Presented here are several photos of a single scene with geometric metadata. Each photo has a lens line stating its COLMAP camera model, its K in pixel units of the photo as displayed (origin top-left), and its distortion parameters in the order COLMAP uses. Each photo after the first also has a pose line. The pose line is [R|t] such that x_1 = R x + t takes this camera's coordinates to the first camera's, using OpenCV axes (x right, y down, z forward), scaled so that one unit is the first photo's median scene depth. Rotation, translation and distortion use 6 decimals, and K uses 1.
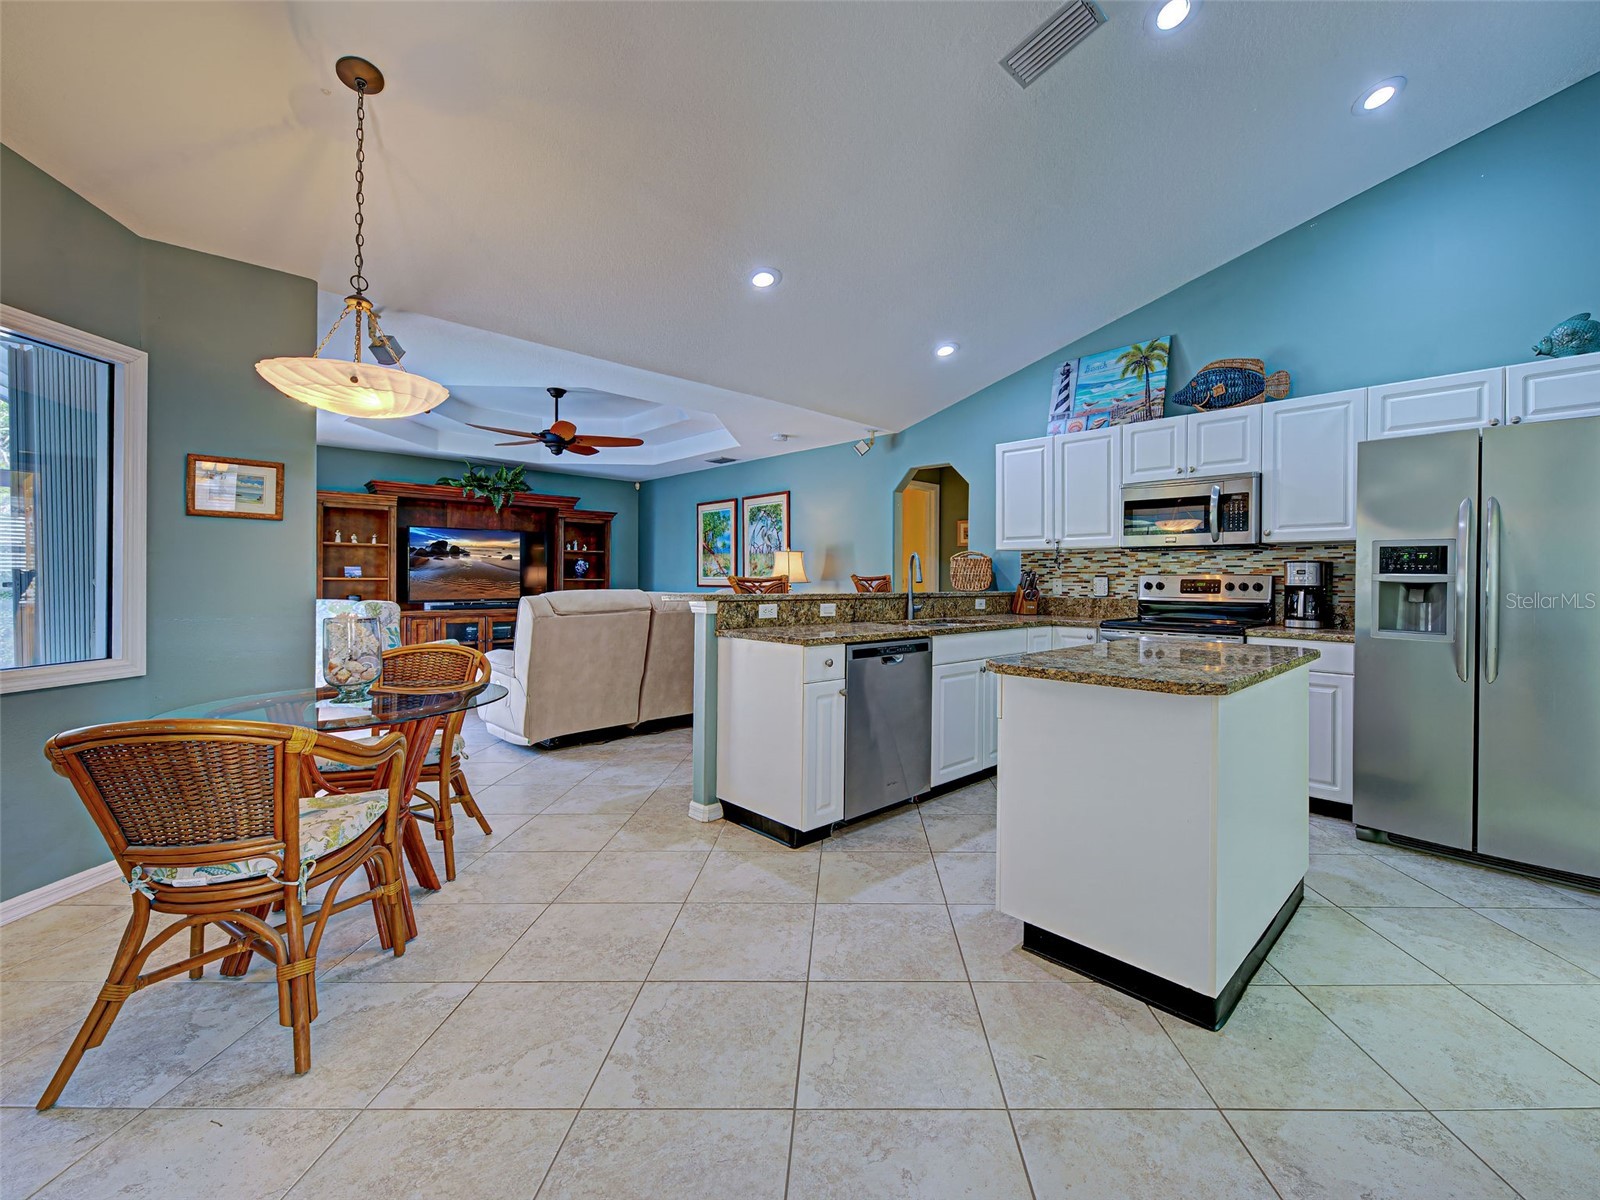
lens RADIAL K [[689.8, 0, 852.3], [0, 689.8, 572.5], [0, 0, 1]] dist [0.006906, -0.003540]
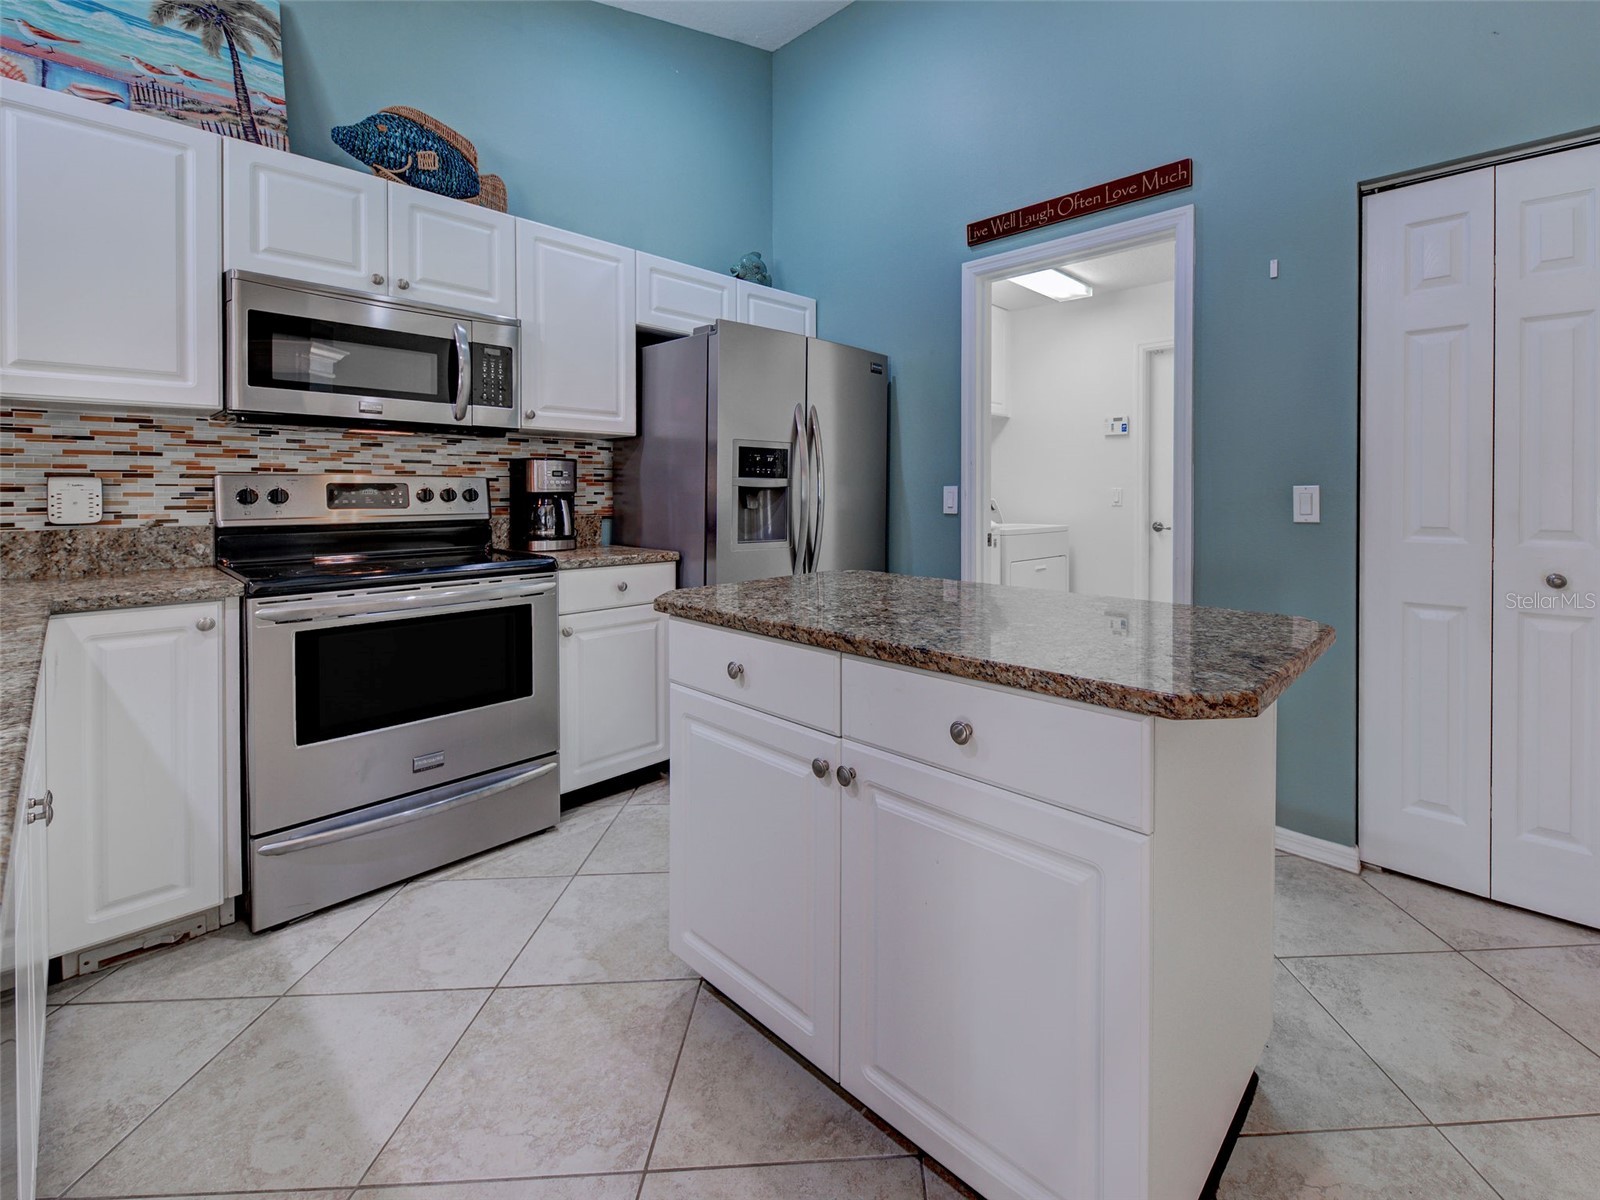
lens RADIAL K [[689.8, 0, 895.0], [0, 689.8, 498.1], [0, 0, 1]] dist [0.006906, -0.003540]
pose [[-0.058527, -0.024112, 0.997995, -0.082936], [-0.012550, 0.999647, 0.023416, 0.003608], [-0.998207, -0.011155, -0.058809, 0.577592]]
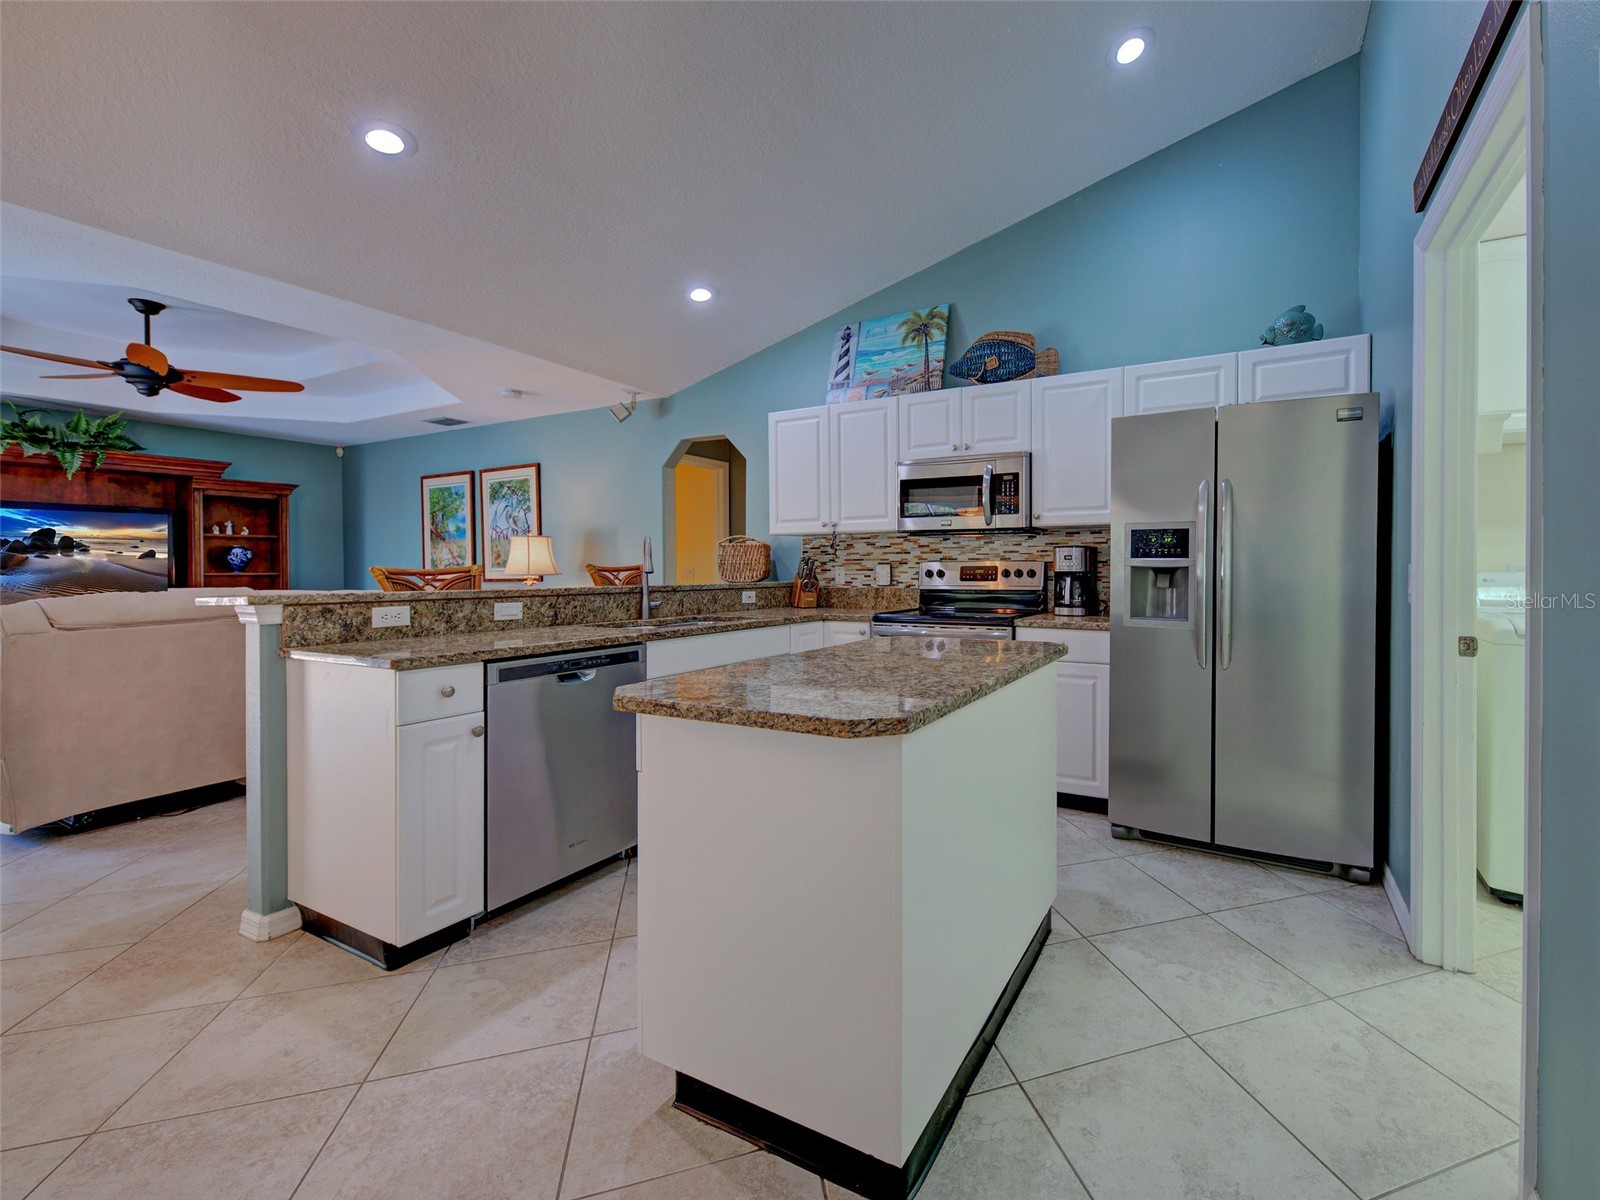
lens RADIAL K [[689.8, 0, 918.8], [0, 689.8, 564.1], [0, 0, 1]] dist [0.006906, -0.003540]
pose [[0.950166, -0.008303, 0.311633, 0.129620], [0.007225, 0.999963, 0.004614, 0.002360], [-0.311660, -0.002132, 0.950191, 0.130535]]
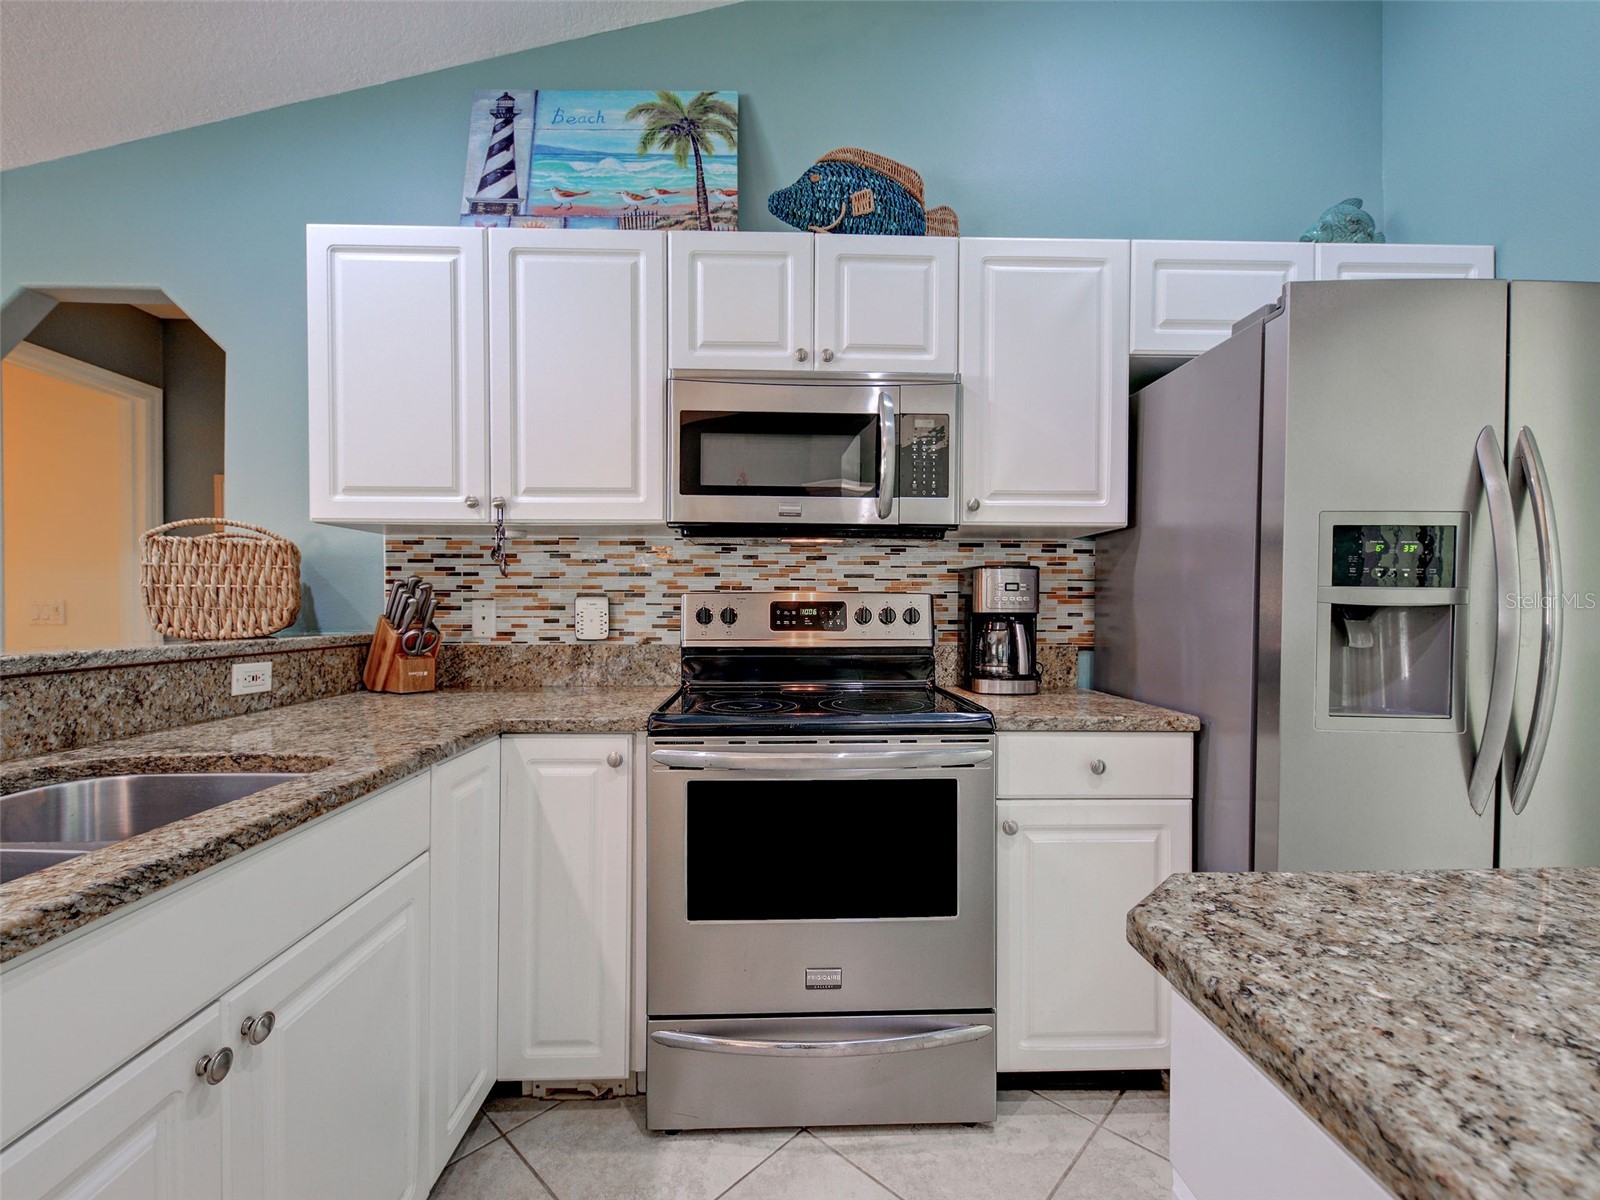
lens RADIAL K [[689.8, 0, 803.0], [0, 689.8, 611.5], [0, 0, 1]] dist [0.006906, -0.003540]
pose [[0.691378, -0.011862, 0.722396, 0.140426], [-0.003202, 0.999805, 0.019481, 0.007351], [-0.722486, -0.015782, 0.691205, 0.634672]]
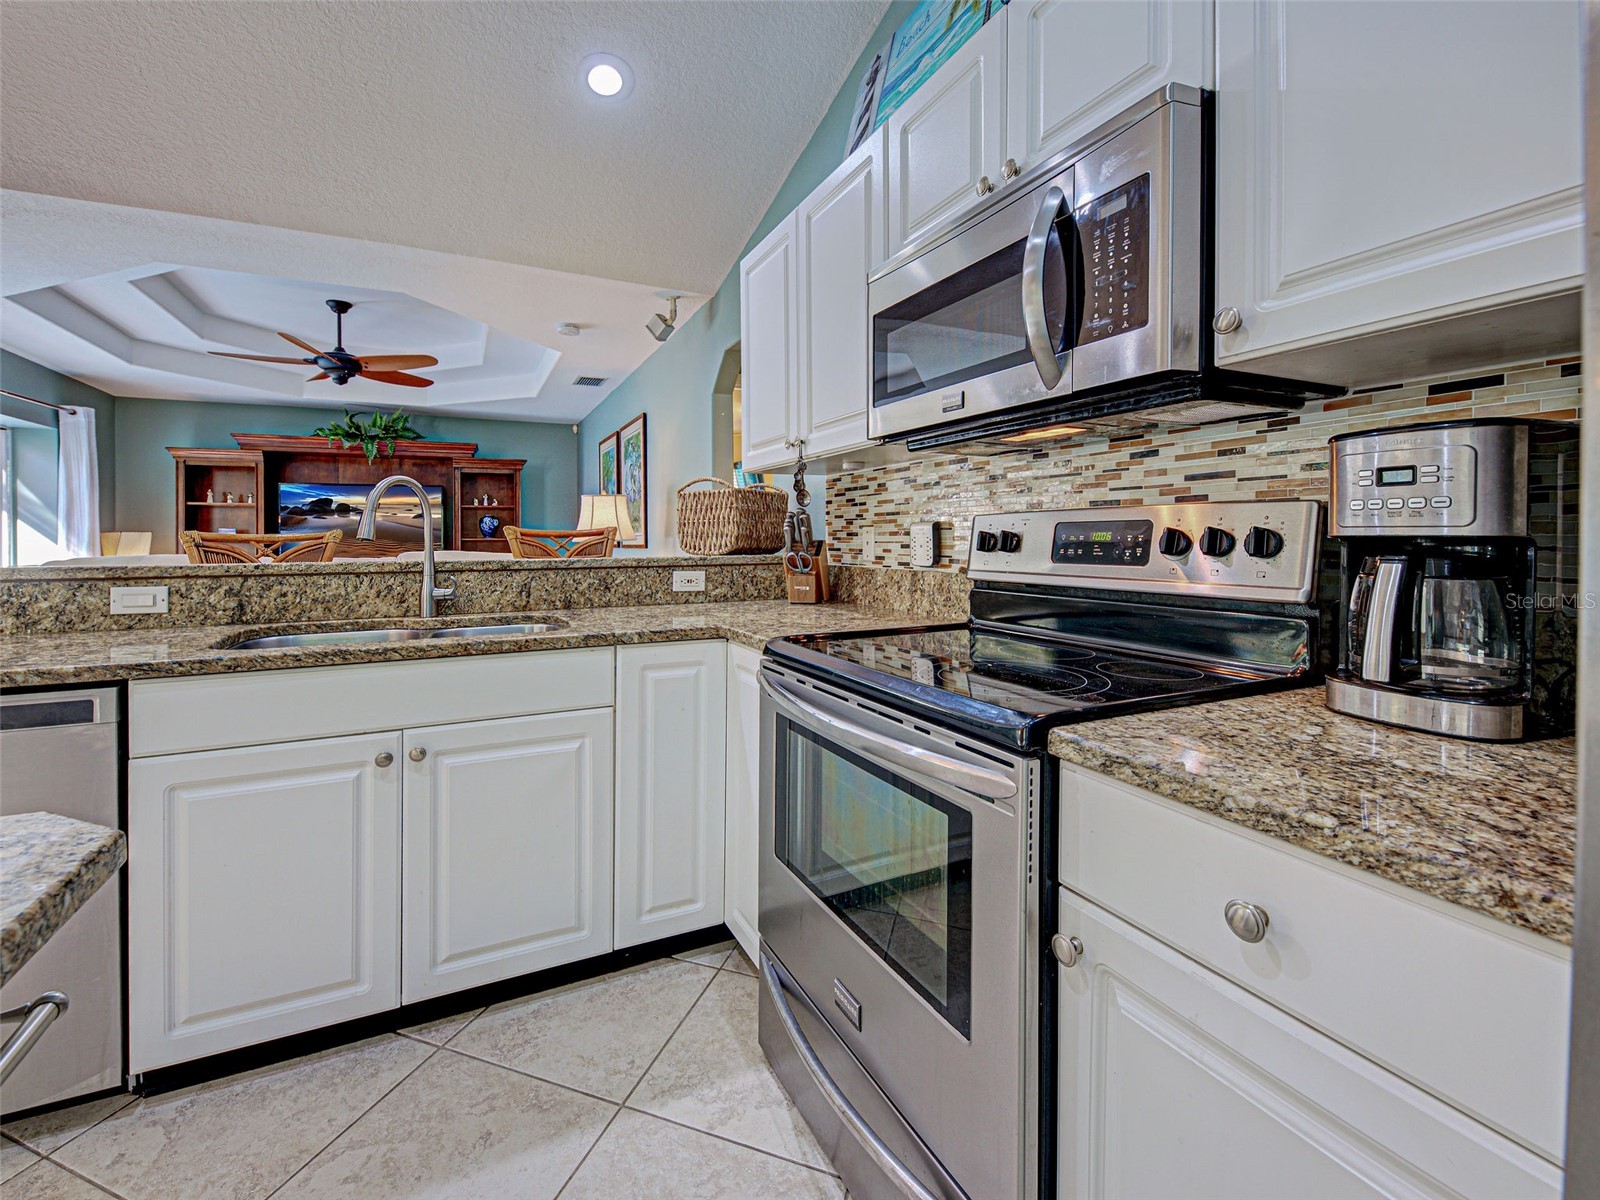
lens RADIAL K [[689.8, 0, 768.6], [0, 689.8, 545.5], [0, 0, 1]] dist [0.006906, -0.003540]
pose [[0.934257, -0.008393, -0.356502, 0.453501], [0.016397, 0.999677, 0.019435, 0.012174], [0.356223, -0.024003, 0.934093, 0.604061]]
